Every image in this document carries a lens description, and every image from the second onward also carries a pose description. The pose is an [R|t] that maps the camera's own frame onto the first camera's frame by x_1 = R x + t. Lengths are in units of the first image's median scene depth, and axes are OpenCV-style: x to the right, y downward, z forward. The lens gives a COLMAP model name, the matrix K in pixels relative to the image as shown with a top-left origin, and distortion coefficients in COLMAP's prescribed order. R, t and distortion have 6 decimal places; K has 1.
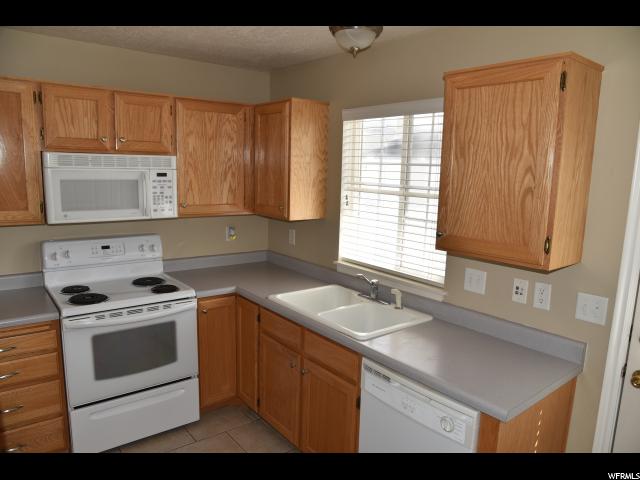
lens RADIAL K [[460.8, 0, 318.9], [0, 460.8, 242.7], [0, 0, 1]] dist [-0.088865, 0.061154]
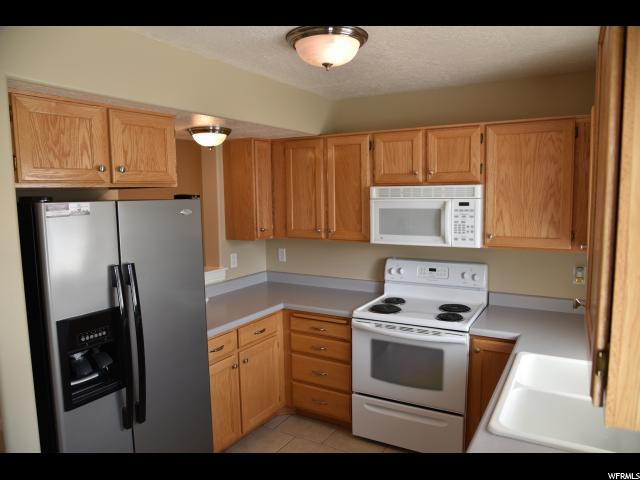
lens RADIAL K [[460.8, 0, 316.7], [0, 460.8, 239.6], [0, 0, 1]] dist [-0.088865, 0.061154]
pose [[0.355788, 0.060099, -0.932632, 0.486193], [-0.123295, 0.992226, 0.016904, -0.048976], [0.926398, 0.108975, 0.360432, 0.349360]]
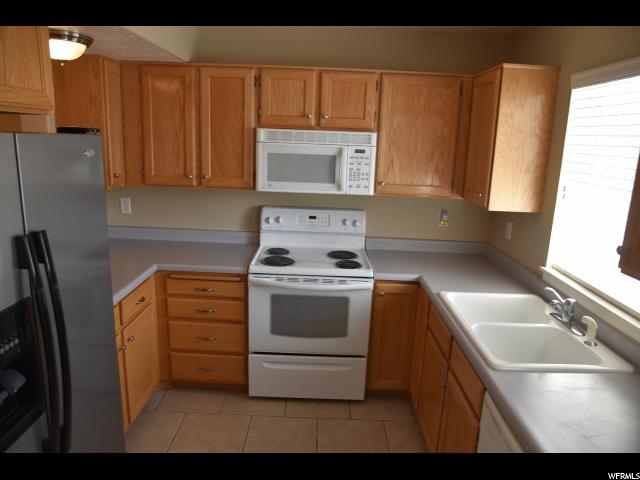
lens RADIAL K [[460.8, 0, 316.8], [0, 460.8, 240.3], [0, 0, 1]] dist [-0.088865, 0.061154]
pose [[0.779560, 0.138805, -0.610753, 0.226726], [-0.115914, 0.990262, 0.077105, -0.022846], [0.615508, 0.010687, 0.788058, 0.149817]]
